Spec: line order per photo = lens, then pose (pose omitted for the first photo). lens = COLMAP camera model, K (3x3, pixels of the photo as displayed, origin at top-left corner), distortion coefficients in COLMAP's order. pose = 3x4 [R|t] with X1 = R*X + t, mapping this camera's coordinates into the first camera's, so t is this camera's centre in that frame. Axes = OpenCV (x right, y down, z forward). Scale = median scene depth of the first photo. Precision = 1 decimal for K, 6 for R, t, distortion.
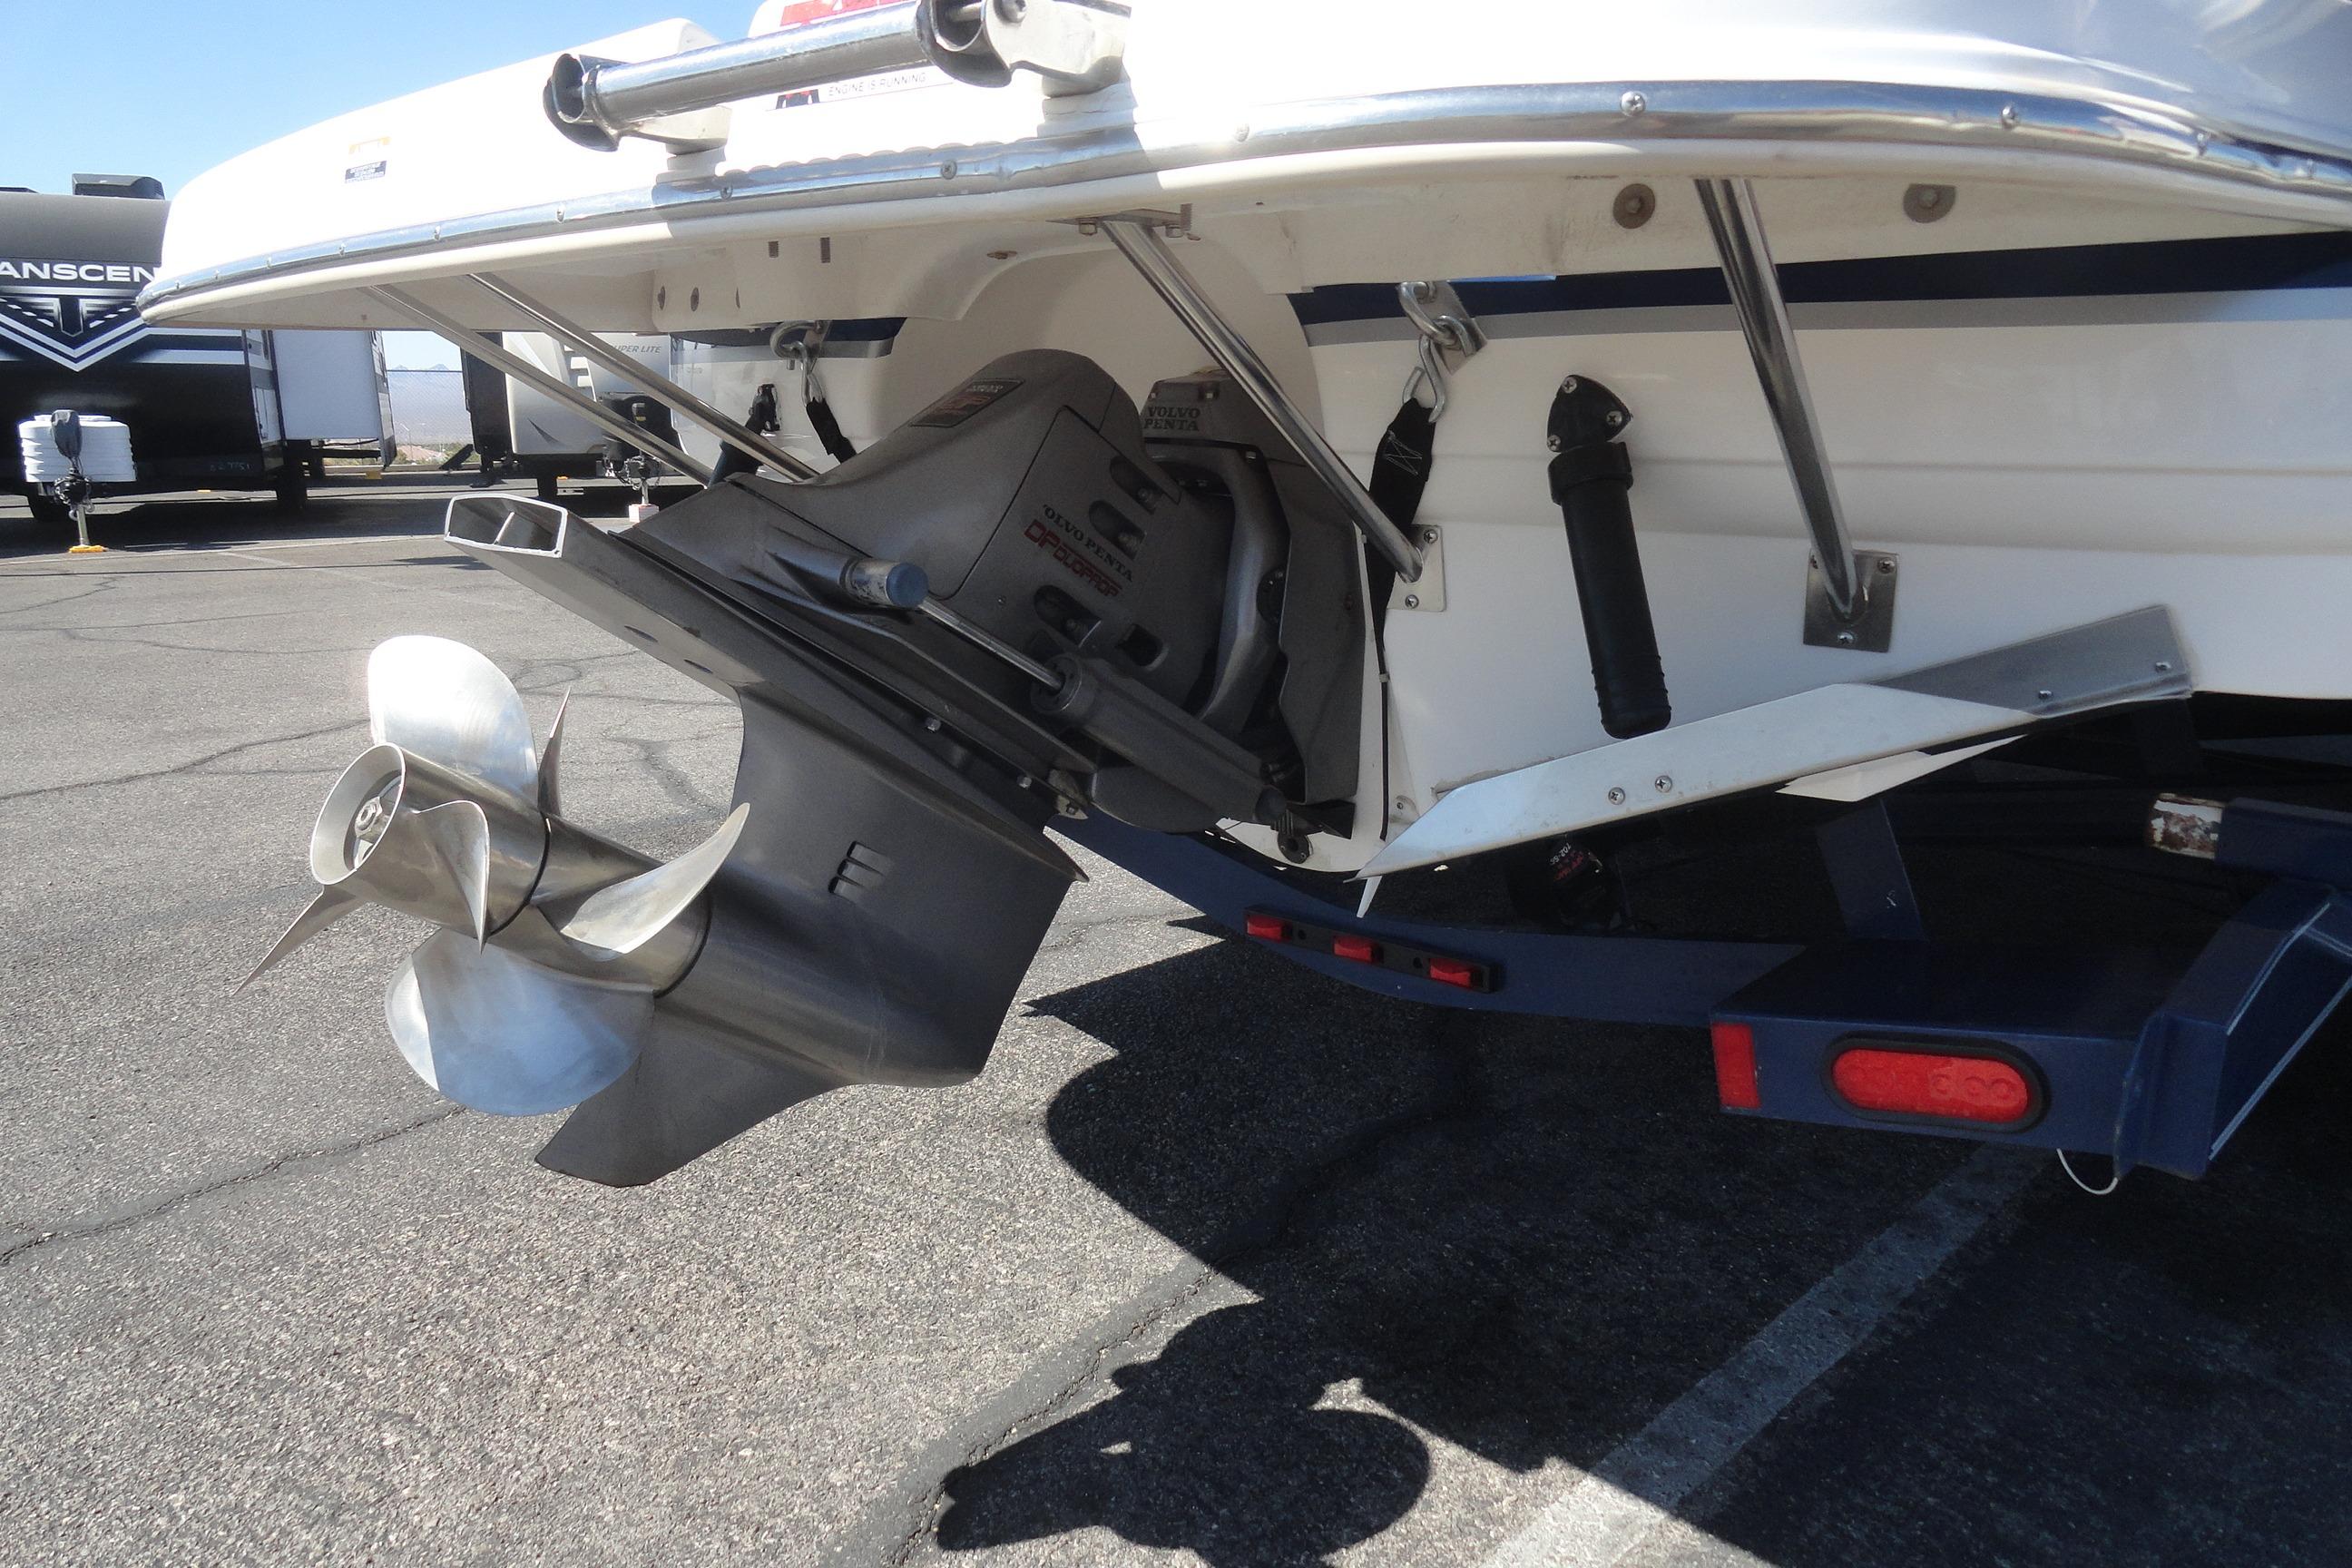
lens RADIAL K [[1592.5, 0, 1178.7], [0, 1592.5, 800.7], [0, 0, 1]] dist [-0.003130, -0.000597]
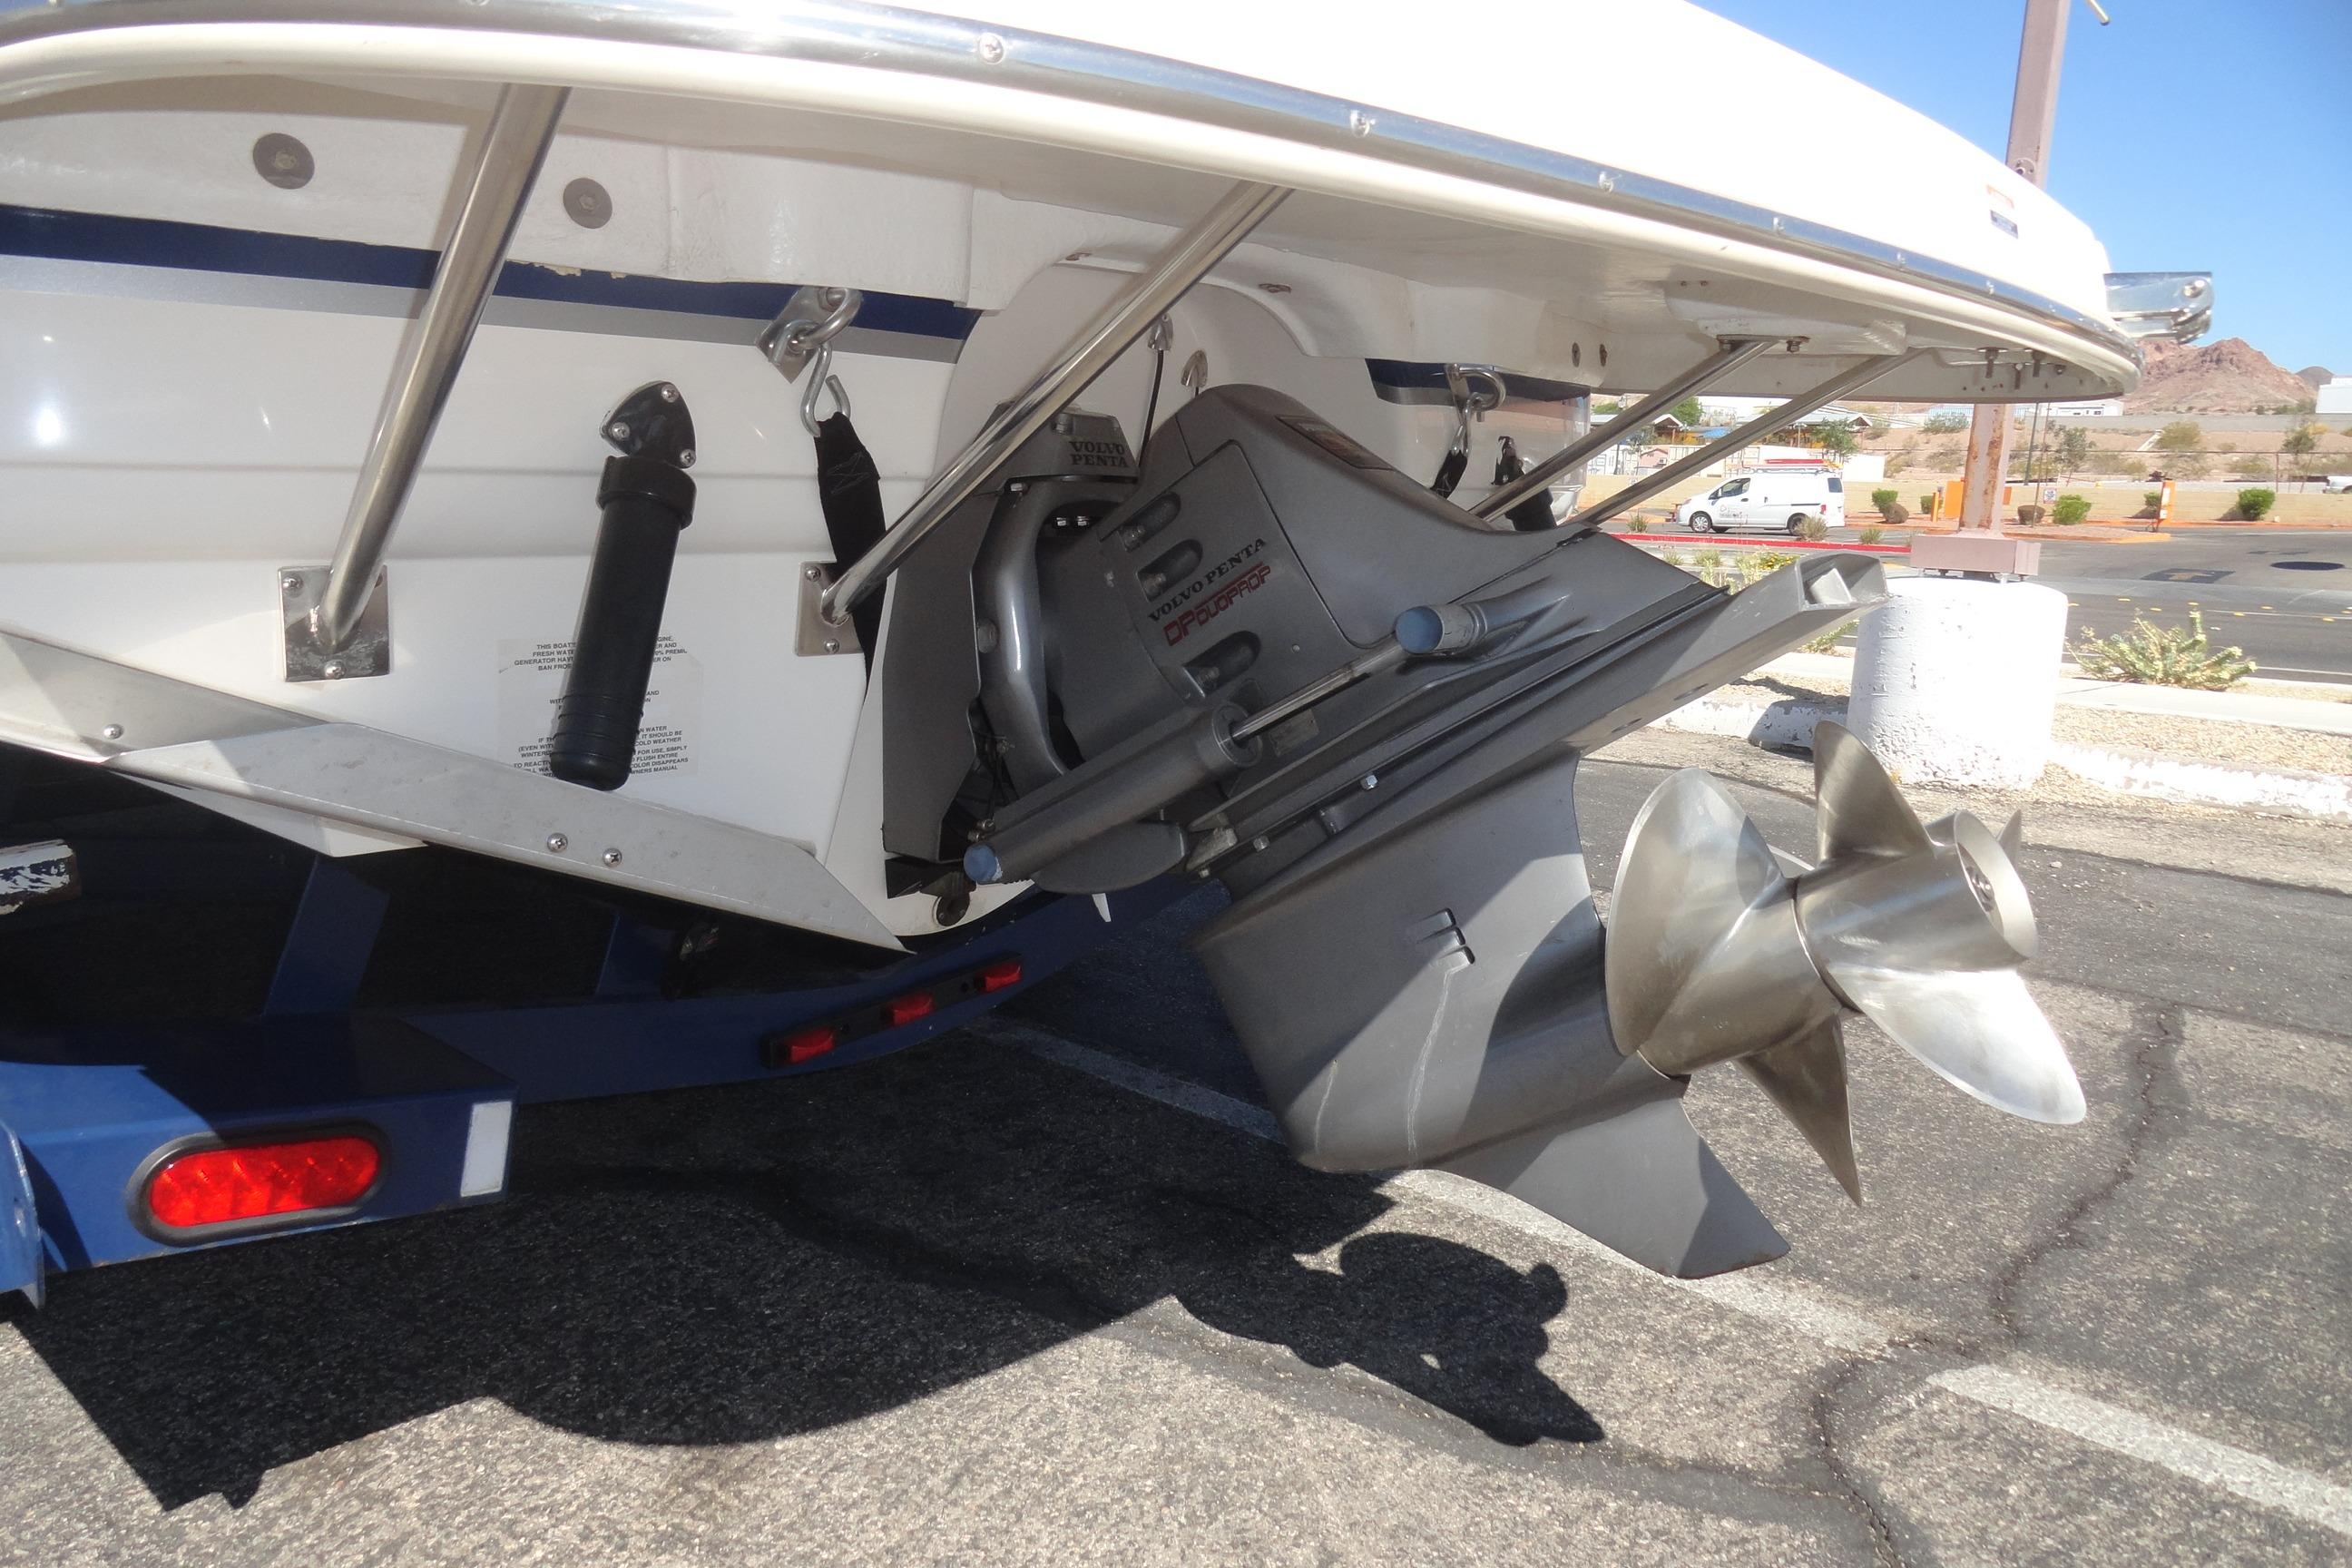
lens RADIAL K [[1592.5, 0, 1178.7], [0, 1592.5, 800.7], [0, 0, 1]] dist [-0.003130, -0.000597]
pose [[-0.063094, -0.209607, 0.975748, -0.981765], [0.206768, 0.953737, 0.218249, -0.244423], [-0.976354, 0.215523, -0.016835, 1.028526]]
